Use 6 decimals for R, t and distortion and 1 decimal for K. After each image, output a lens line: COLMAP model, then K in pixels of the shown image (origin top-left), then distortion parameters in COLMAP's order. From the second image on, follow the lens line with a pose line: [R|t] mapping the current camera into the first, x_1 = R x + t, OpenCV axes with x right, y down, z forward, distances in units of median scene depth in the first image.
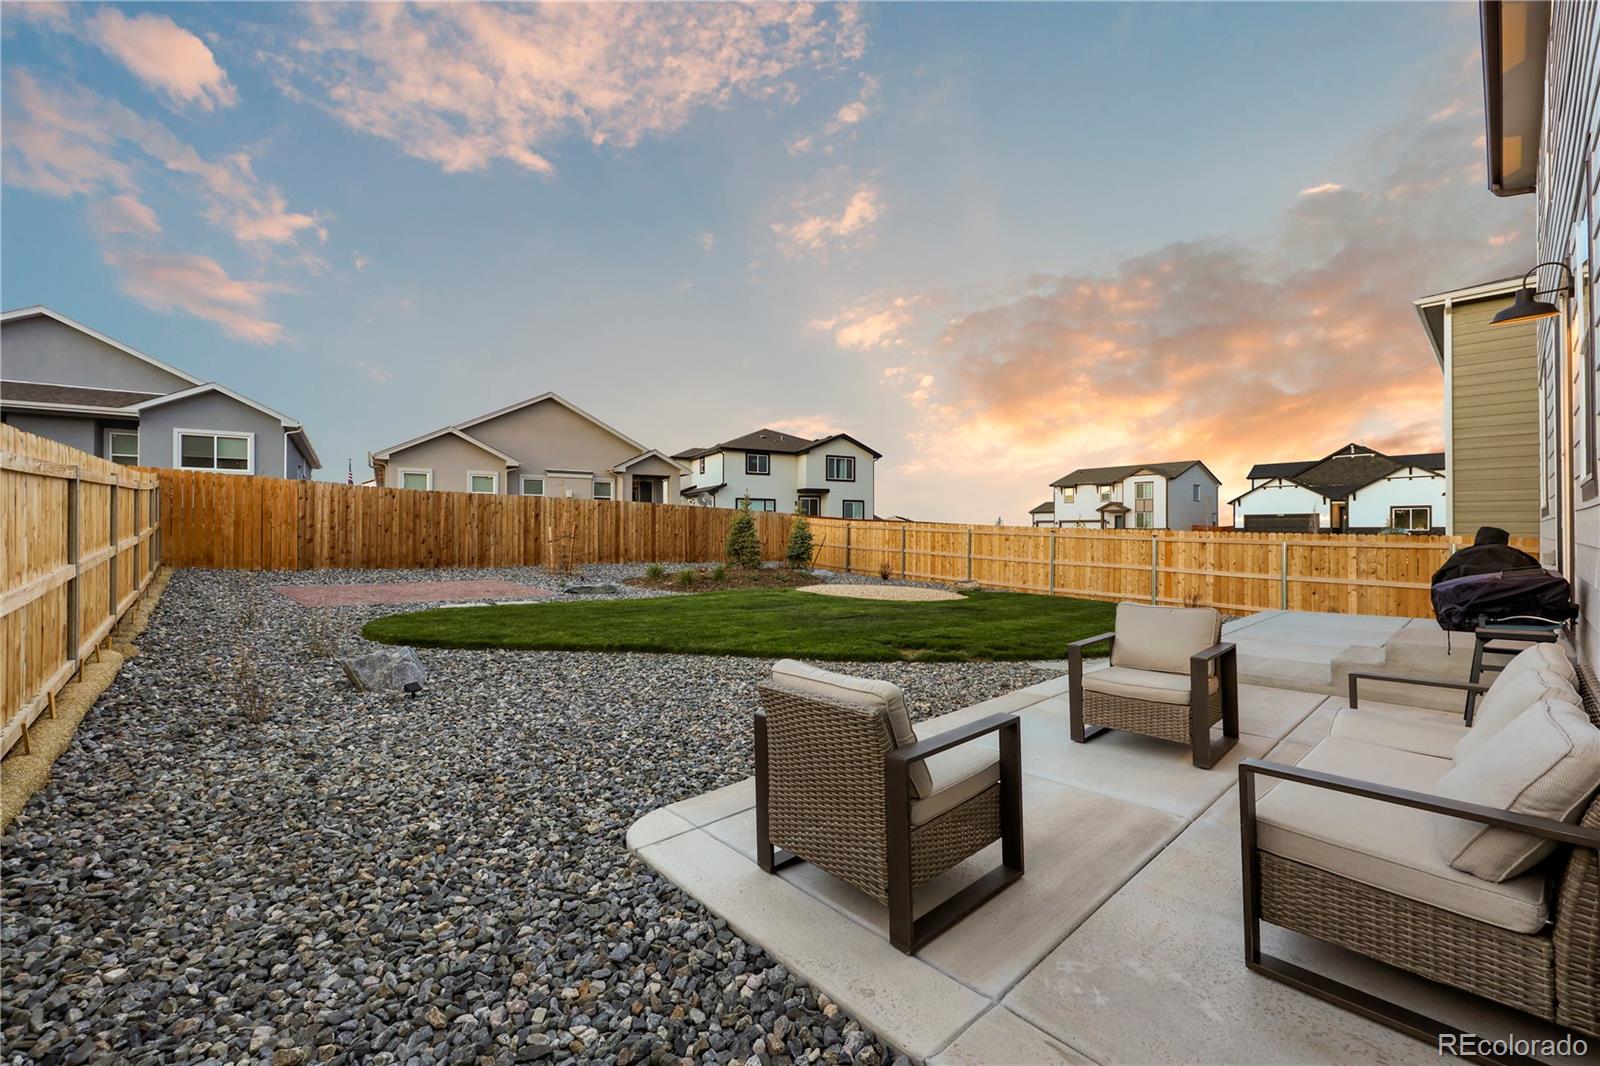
lens RADIAL K [[642.0, 0, 805.2], [0, 642.0, 527.0], [0, 0, 1]] dist [0.007351, -0.003233]
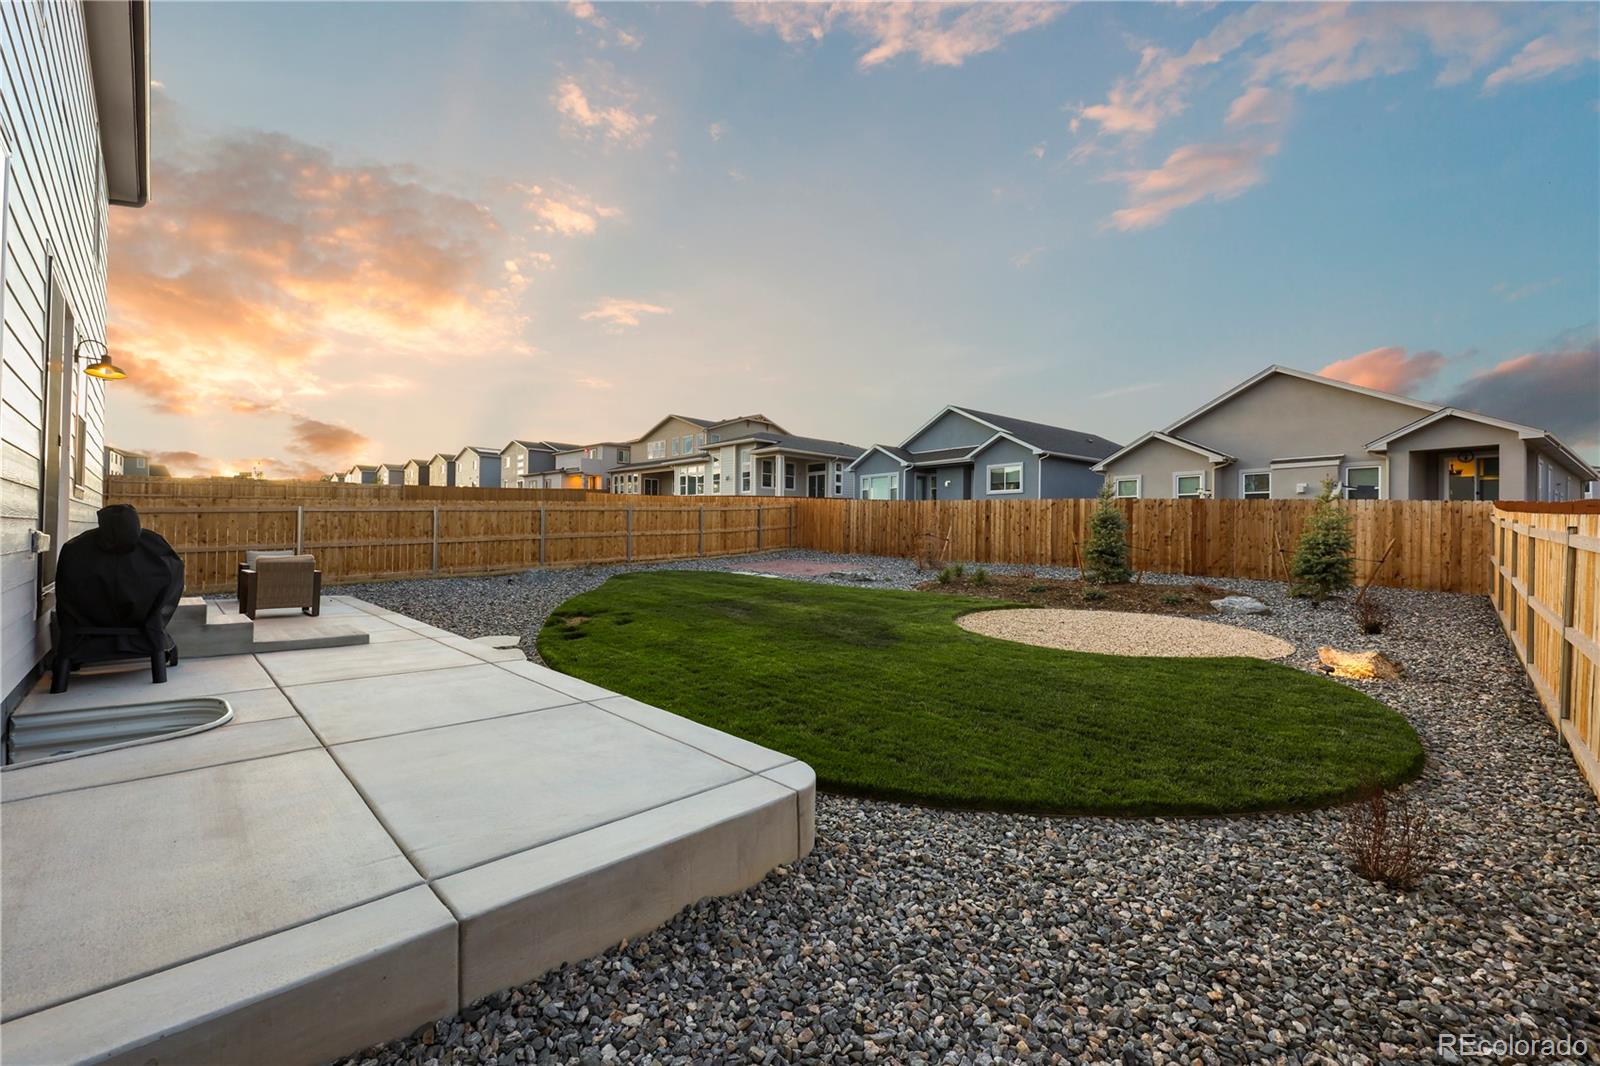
lens RADIAL K [[642.0, 0, 805.2], [0, 642.0, 527.0], [0, 0, 1]] dist [0.007351, -0.003233]
pose [[0.051147, -0.008506, -0.998655, 0.521338], [-0.004860, 0.999950, -0.008766, 0.007509], [0.998679, 0.005302, 0.051103, 0.488504]]
